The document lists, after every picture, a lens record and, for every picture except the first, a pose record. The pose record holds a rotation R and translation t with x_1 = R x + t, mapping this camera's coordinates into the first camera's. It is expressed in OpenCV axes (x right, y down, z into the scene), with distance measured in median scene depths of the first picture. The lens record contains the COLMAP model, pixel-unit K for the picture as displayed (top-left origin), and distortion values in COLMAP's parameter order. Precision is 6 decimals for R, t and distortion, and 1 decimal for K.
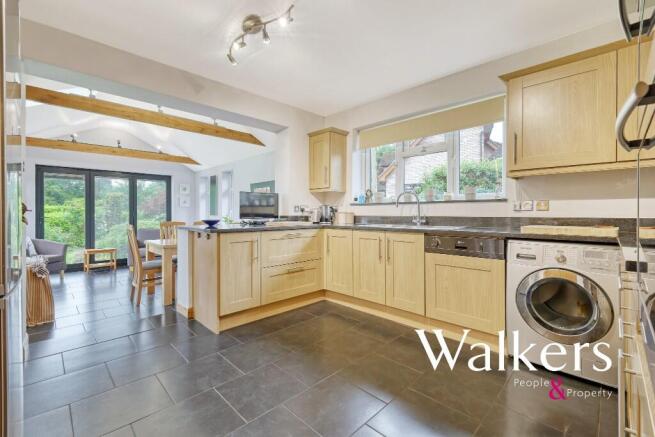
lens RADIAL K [[285.0, 0, 326.2], [0, 285.0, 217.2], [0, 0, 1]] dist [0.001343, 0.001739]
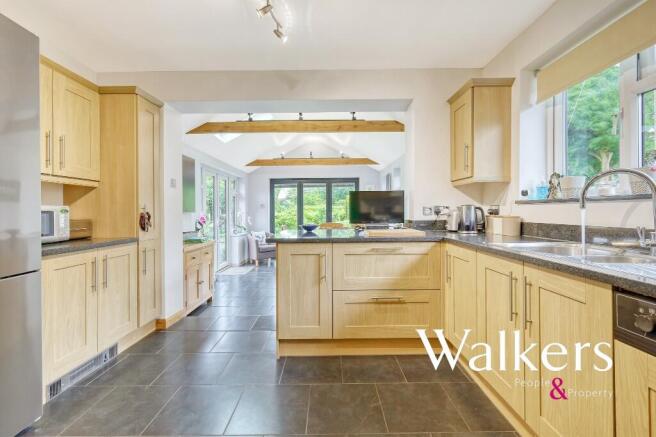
lens RADIAL K [[285.4, 0, 327.4], [0, 285.4, 215.2], [0, 0, 1]] dist [0.001343, 0.001739]
pose [[0.711606, 0.003212, -0.702571, 0.221719], [-0.000848, 0.999993, 0.003713, -0.020361], [0.702578, -0.002047, 0.711604, 0.320616]]
